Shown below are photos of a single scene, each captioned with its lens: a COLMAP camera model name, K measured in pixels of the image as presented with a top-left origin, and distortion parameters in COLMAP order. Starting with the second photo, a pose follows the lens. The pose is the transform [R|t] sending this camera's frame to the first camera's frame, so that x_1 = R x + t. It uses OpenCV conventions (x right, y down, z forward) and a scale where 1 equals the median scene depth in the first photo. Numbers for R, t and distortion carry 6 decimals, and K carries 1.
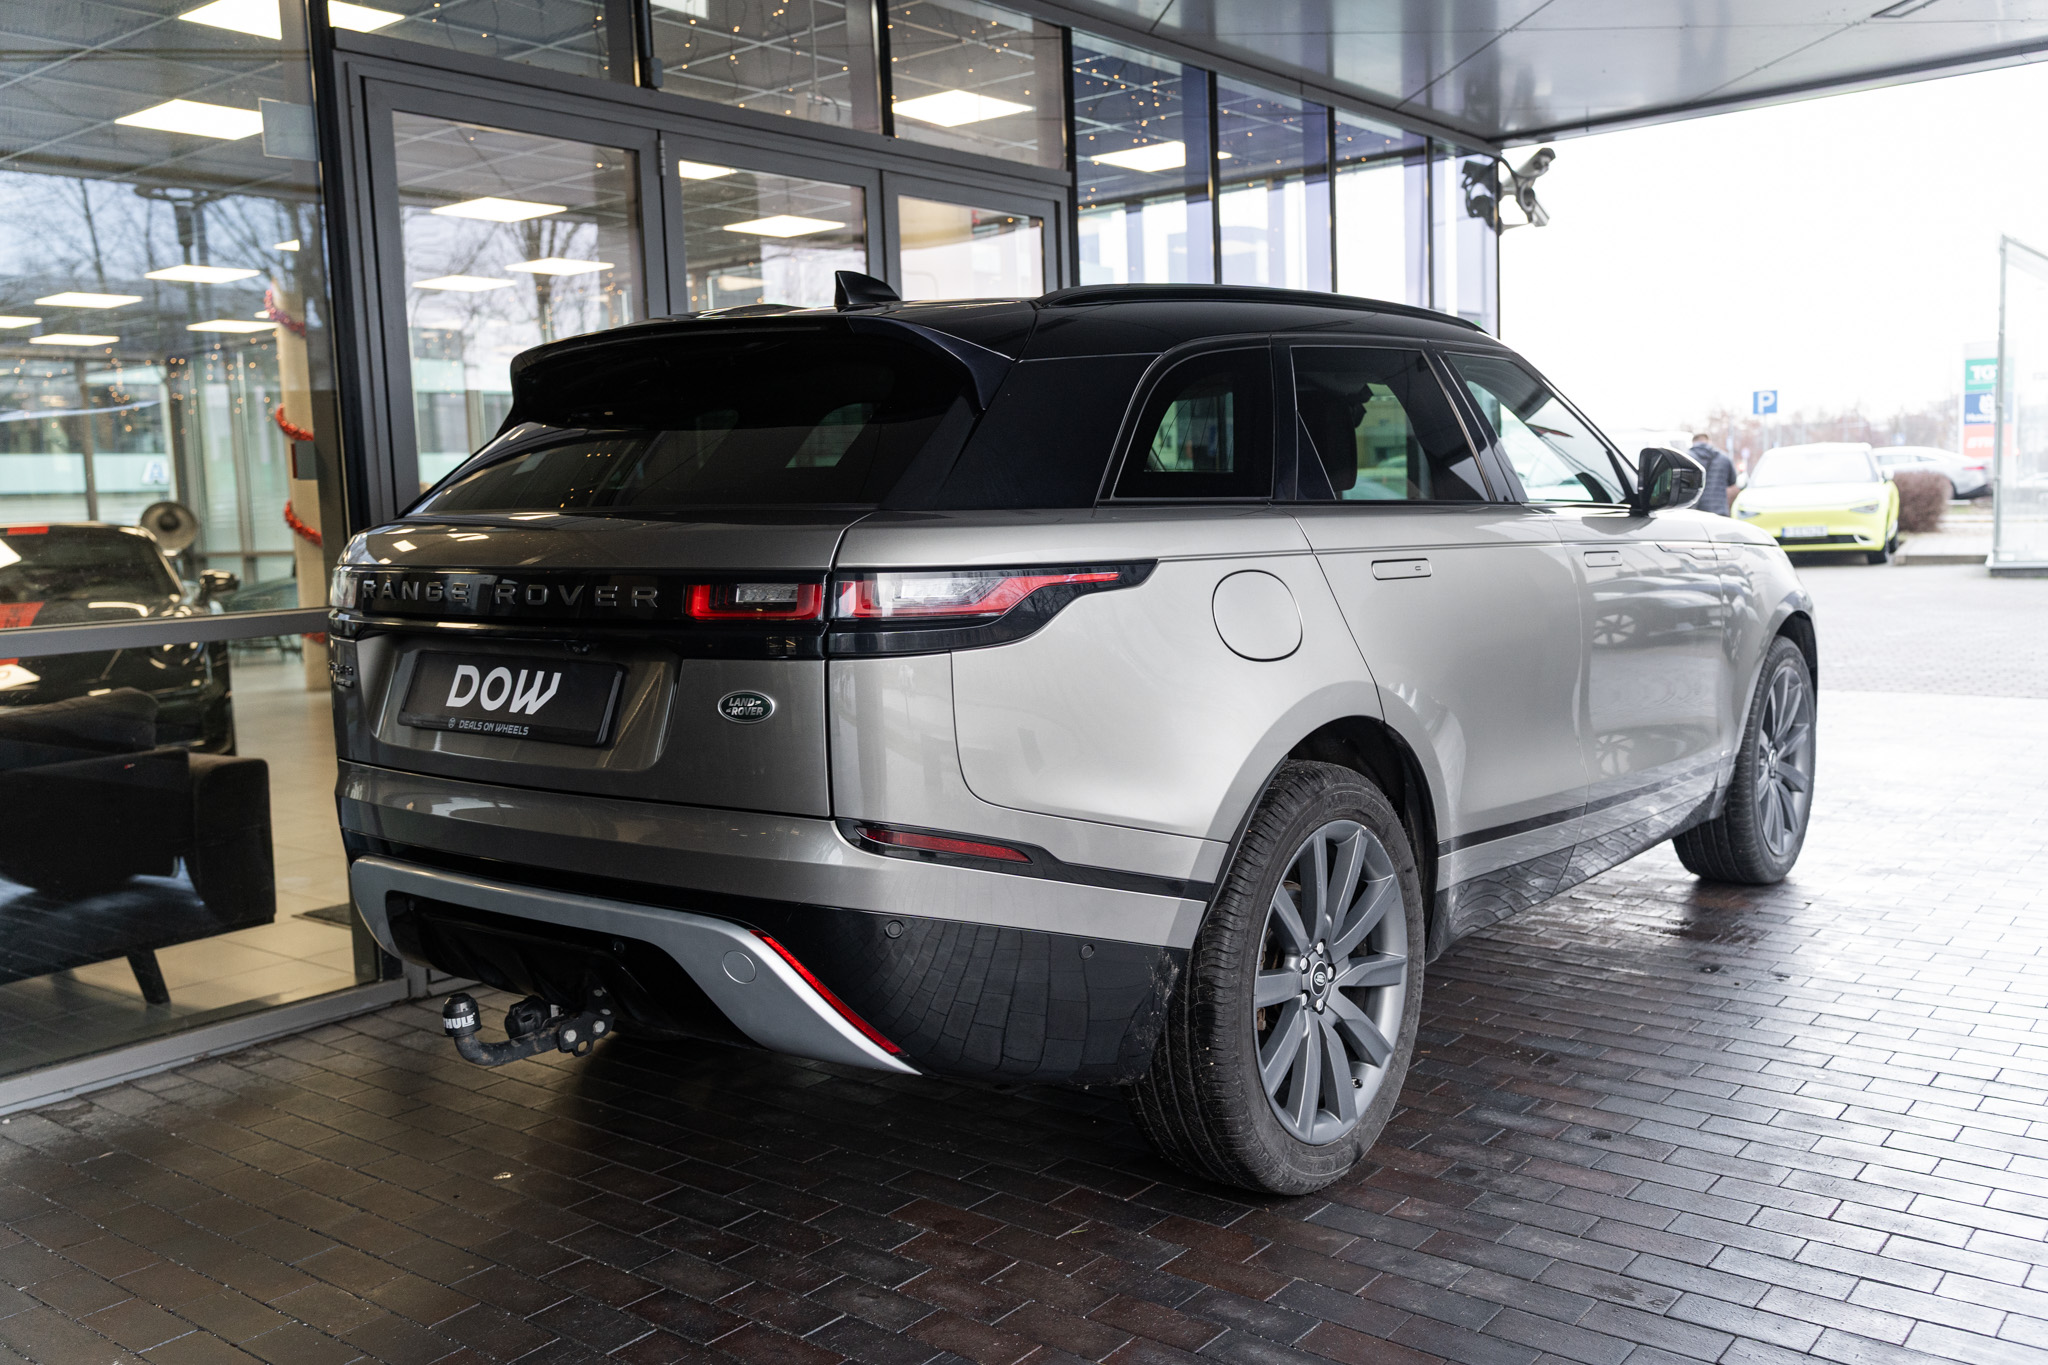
lens RADIAL K [[1749.9, 0, 1026.1], [0, 1749.9, 688.9], [0, 0, 1]] dist [0.016878, -0.002702]
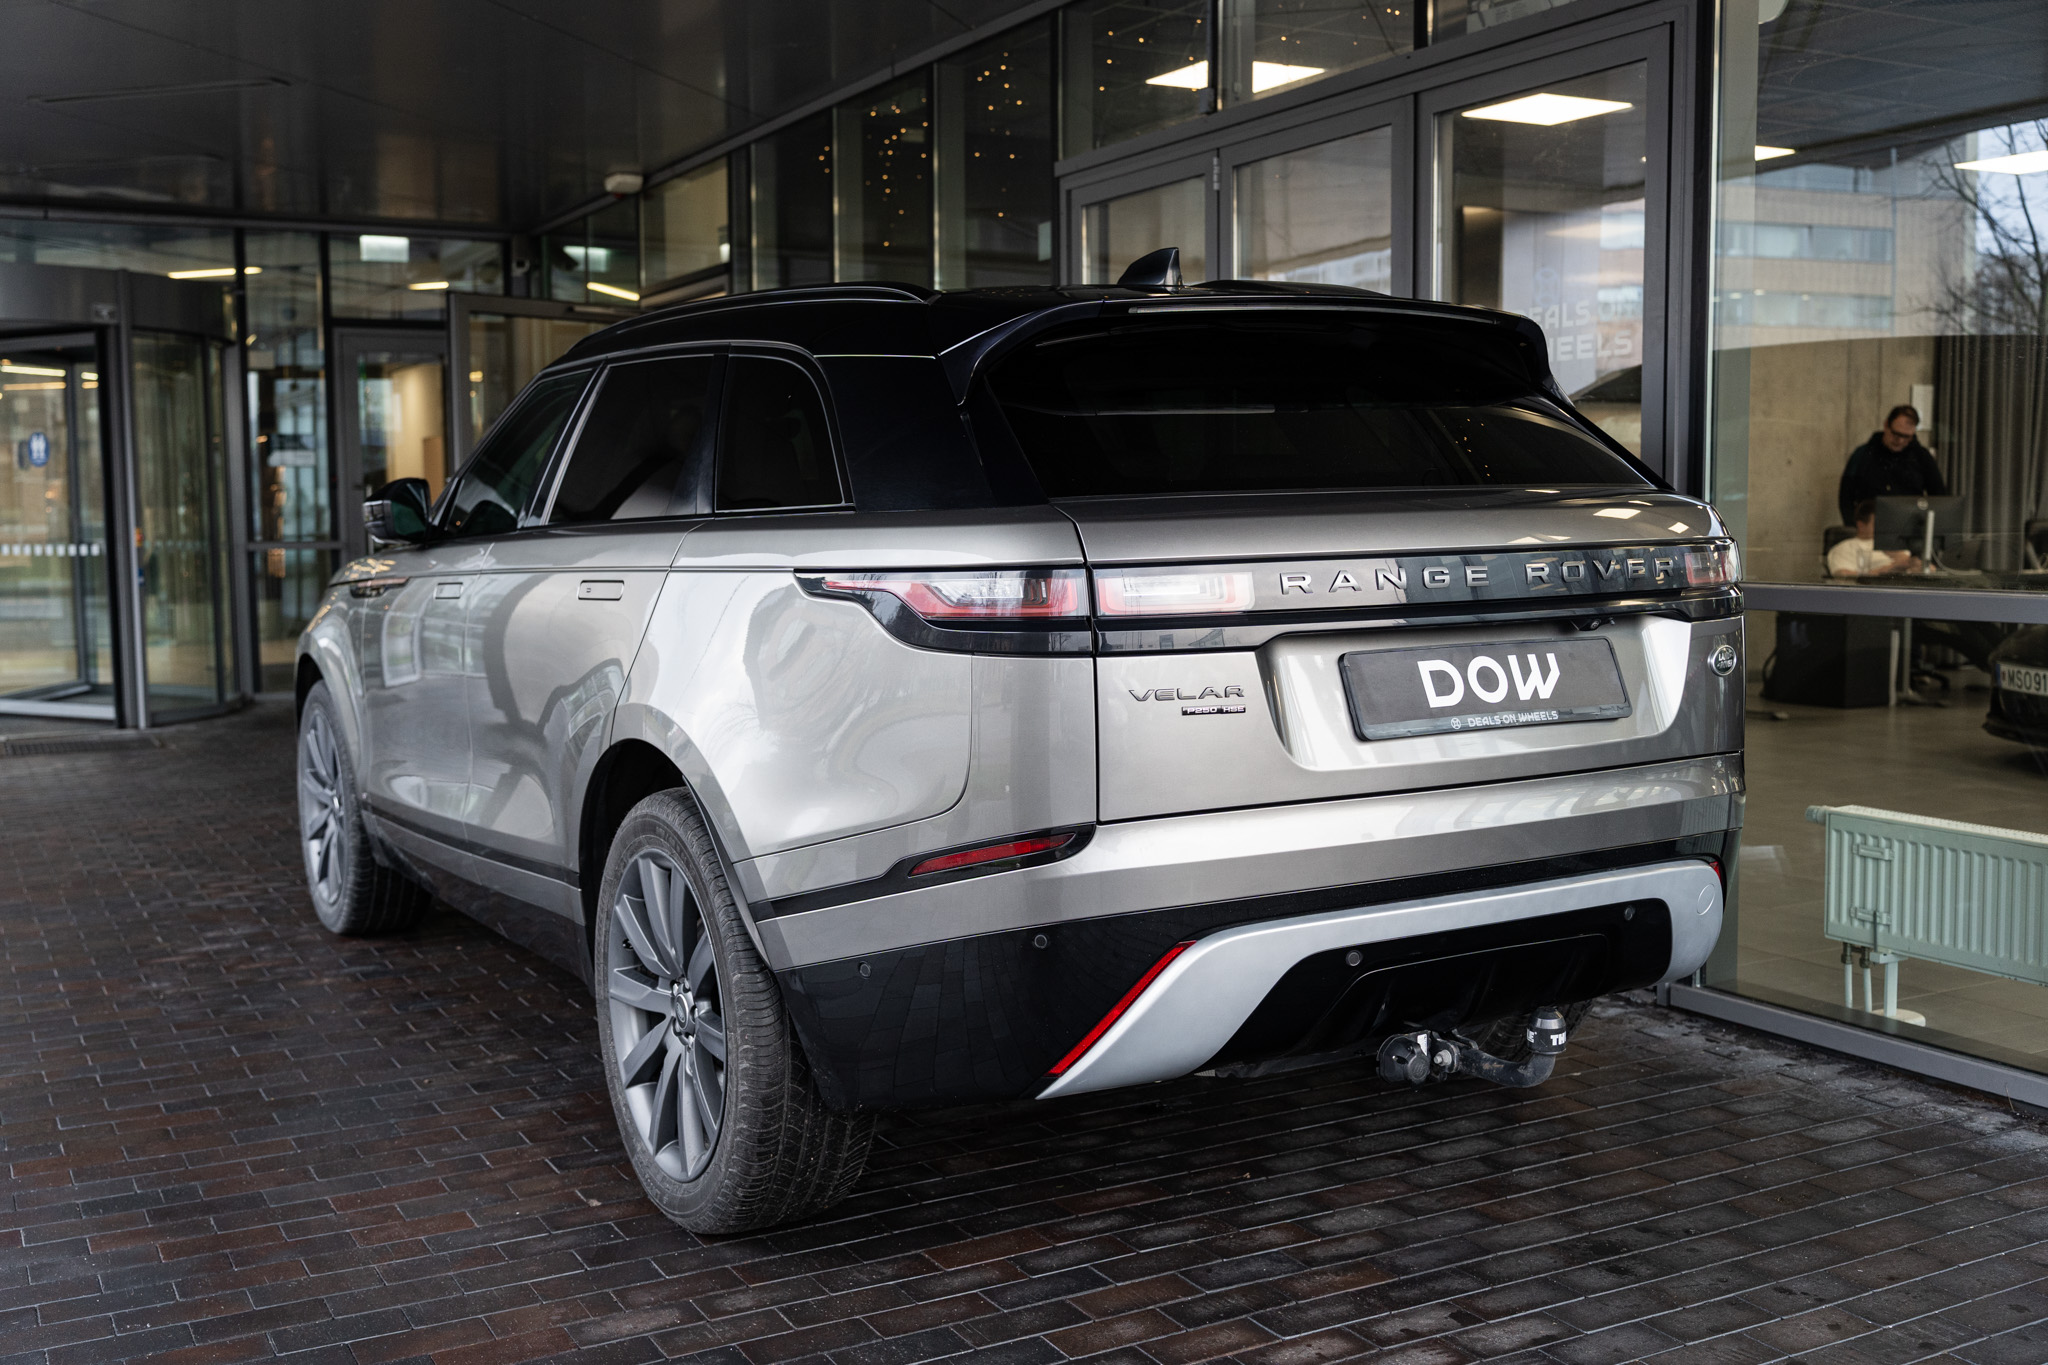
lens RADIAL K [[2045.2, 0, 1025.1], [0, 2045.2, 673.9], [0, 0, 1]] dist [0.001559, 0.000000]
pose [[0.374308, -0.061811, 0.925242, -2.404188], [0.097655, 0.994855, 0.026956, -0.096438], [-0.922148, 0.080265, 0.378419, 1.403821]]
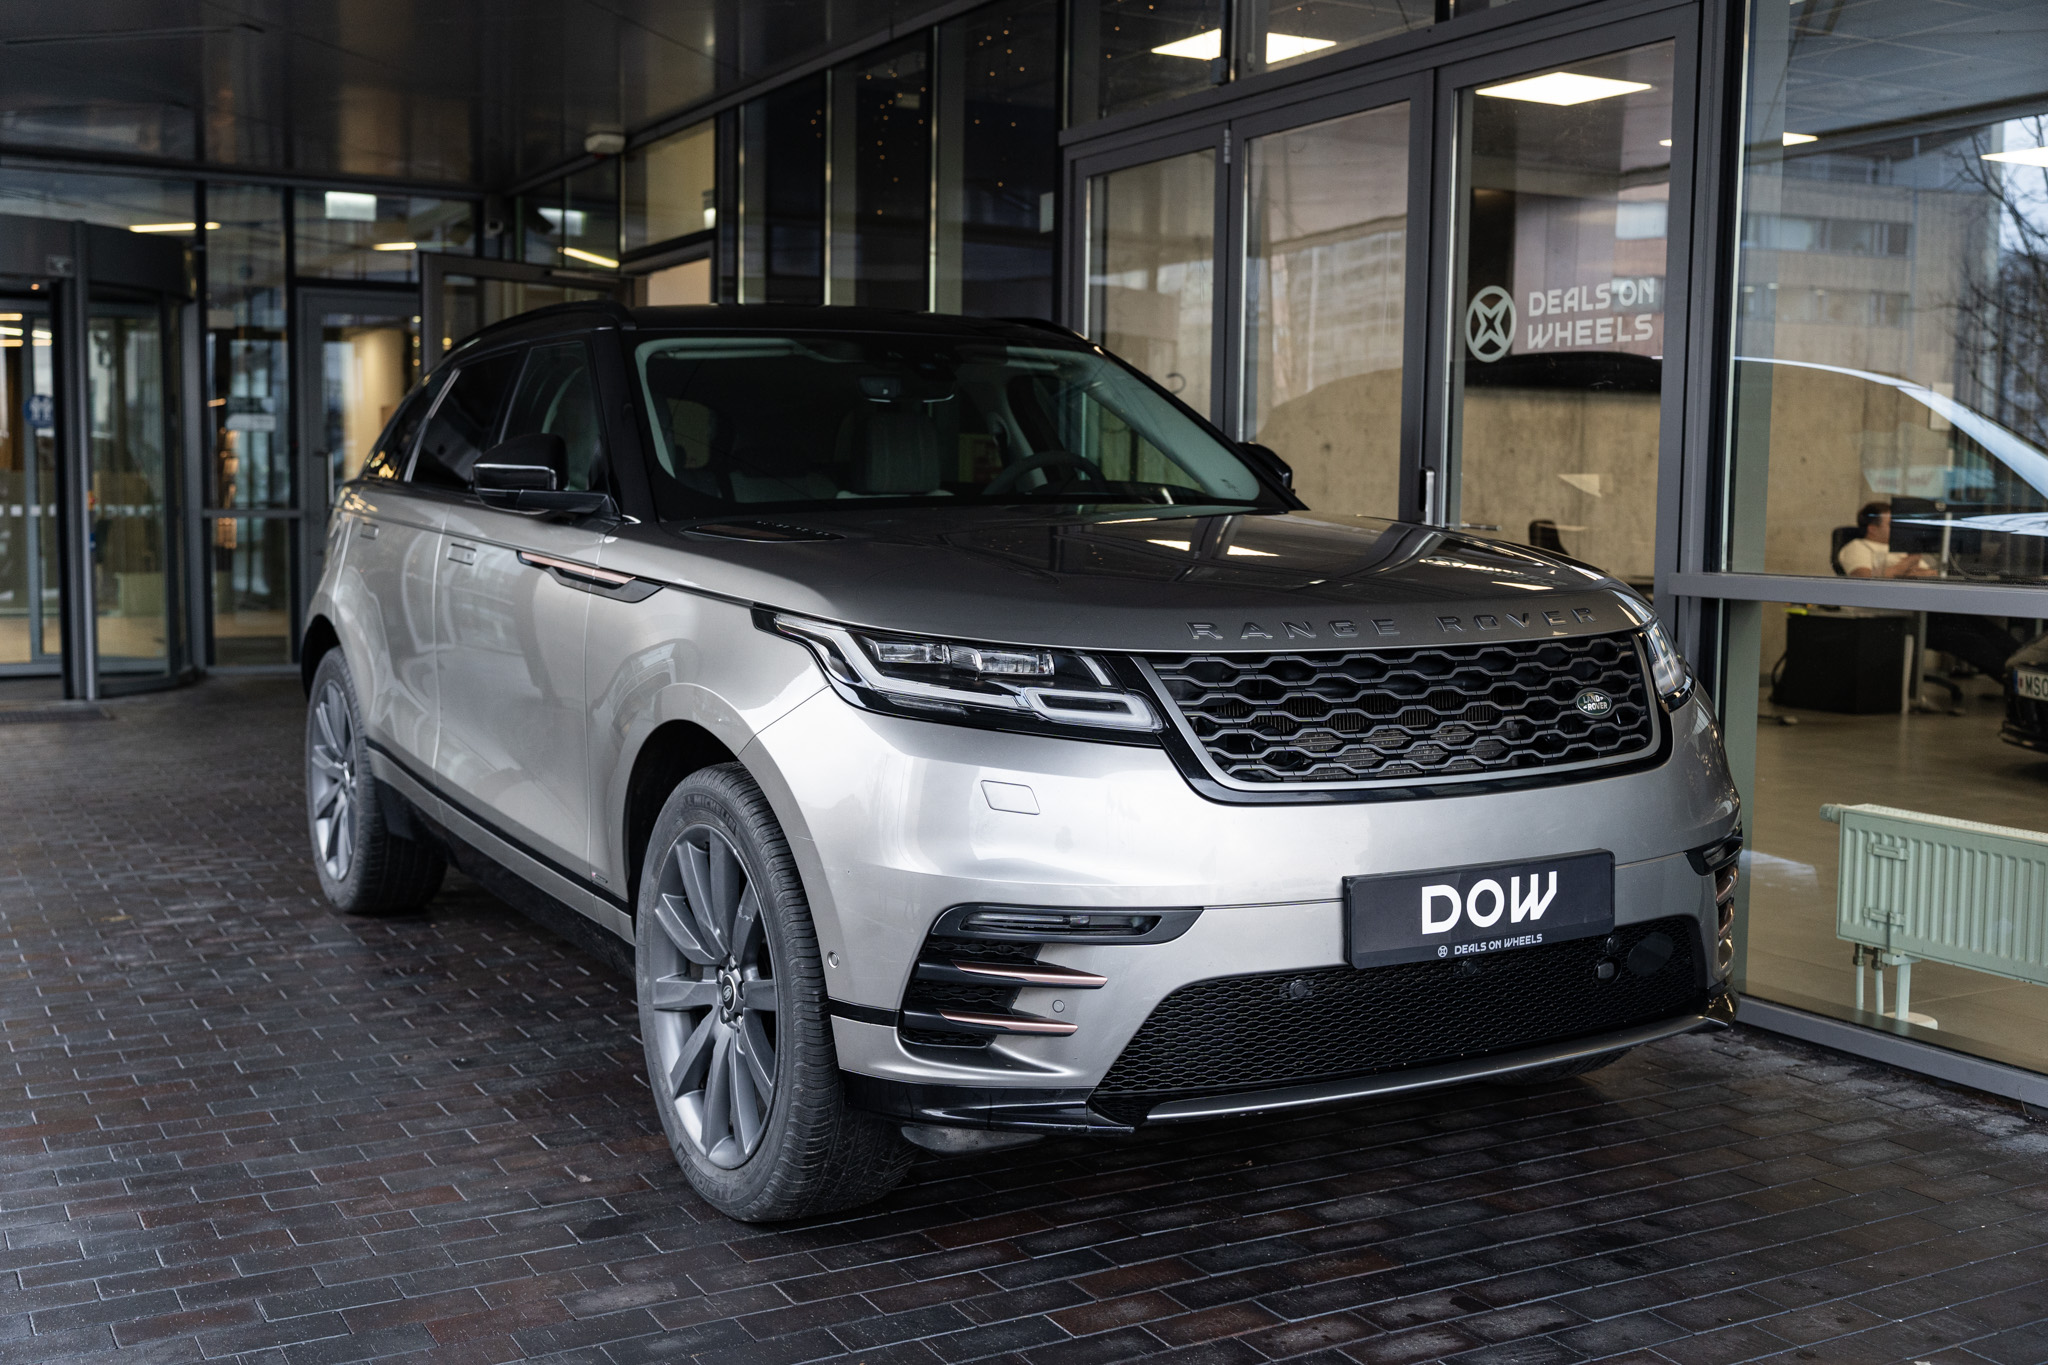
lens RADIAL K [[2130.7, 0, 1022.5], [0, 2130.7, 677.2], [0, 0, 1]] dist [0.007152, 0.000000]
pose [[0.366491, -0.058618, 0.928573, -2.469250], [0.076753, 0.996517, 0.032615, -0.081268], [-0.927251, 0.059318, 0.369713, 1.417712]]
